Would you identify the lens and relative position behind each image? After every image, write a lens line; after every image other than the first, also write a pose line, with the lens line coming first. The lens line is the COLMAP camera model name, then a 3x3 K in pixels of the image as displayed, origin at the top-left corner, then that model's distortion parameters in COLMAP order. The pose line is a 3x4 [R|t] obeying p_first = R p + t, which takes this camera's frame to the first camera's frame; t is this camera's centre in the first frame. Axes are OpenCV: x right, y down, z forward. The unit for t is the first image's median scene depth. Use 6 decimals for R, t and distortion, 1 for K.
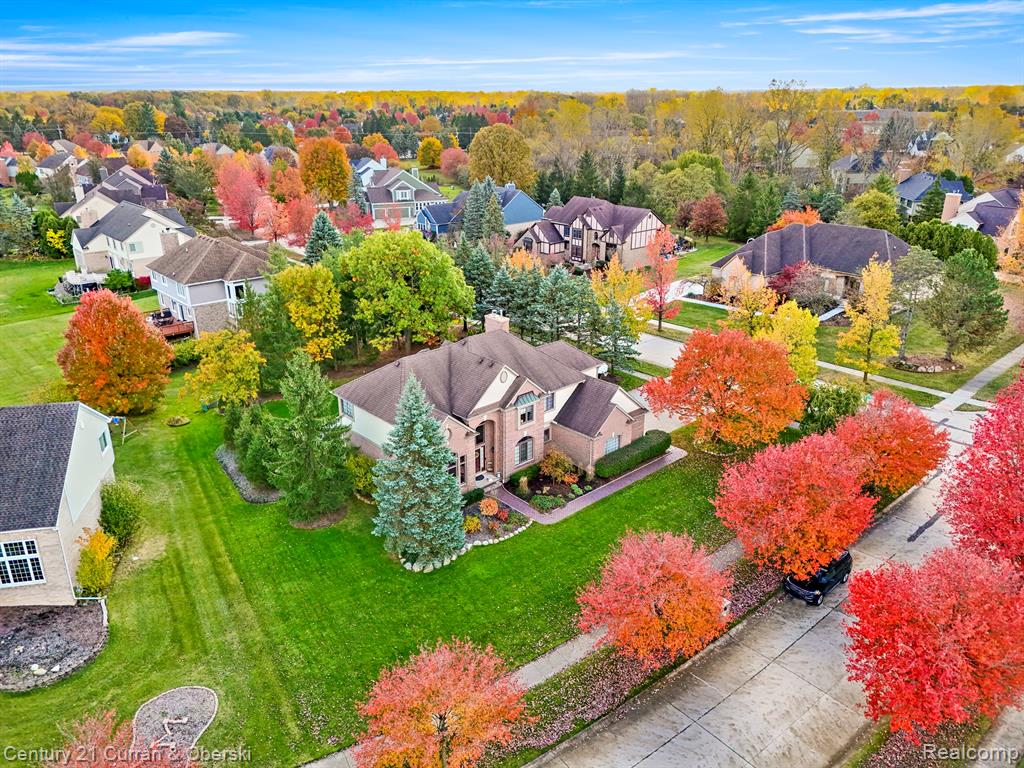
lens RADIAL K [[770.4, 0, 511.2], [0, 770.4, 383.0], [0, 0, 1]] dist [0.045451, -0.032492]
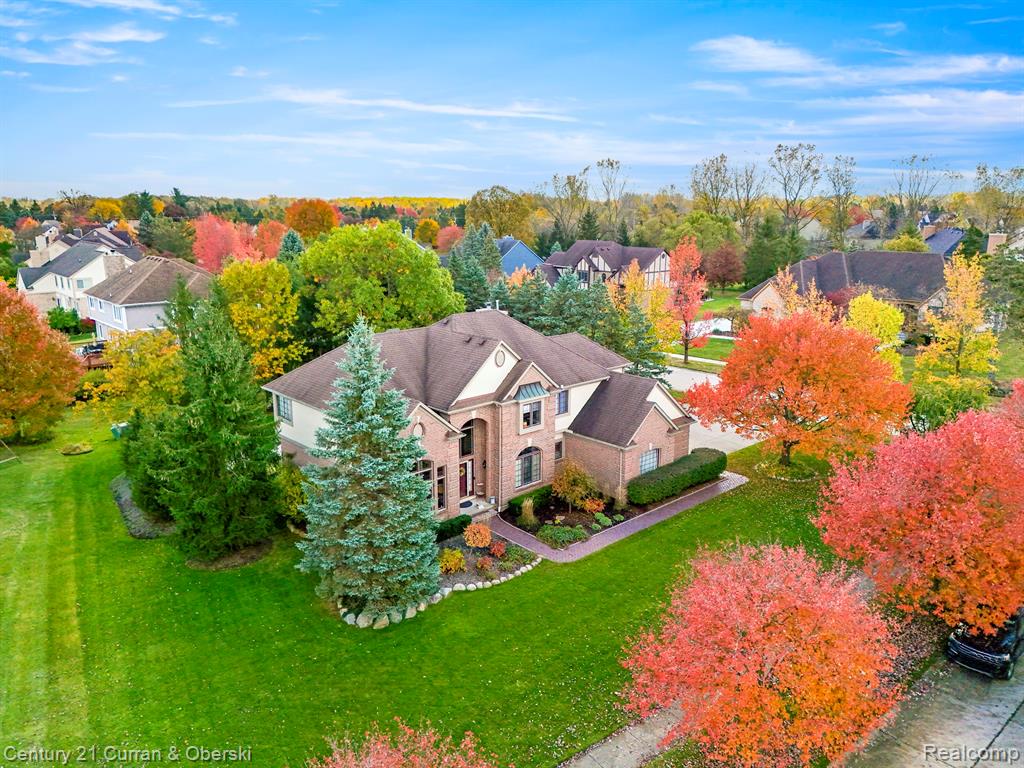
lens RADIAL K [[770.4, 0, 510.6], [0, 770.4, 377.7], [0, 0, 1]] dist [0.045451, -0.032492]
pose [[0.999999, -0.000433, 0.001465, -0.000702], [0.000631, 0.990481, -0.137648, 0.105042], [-0.001391, 0.137649, 0.990480, 0.276574]]
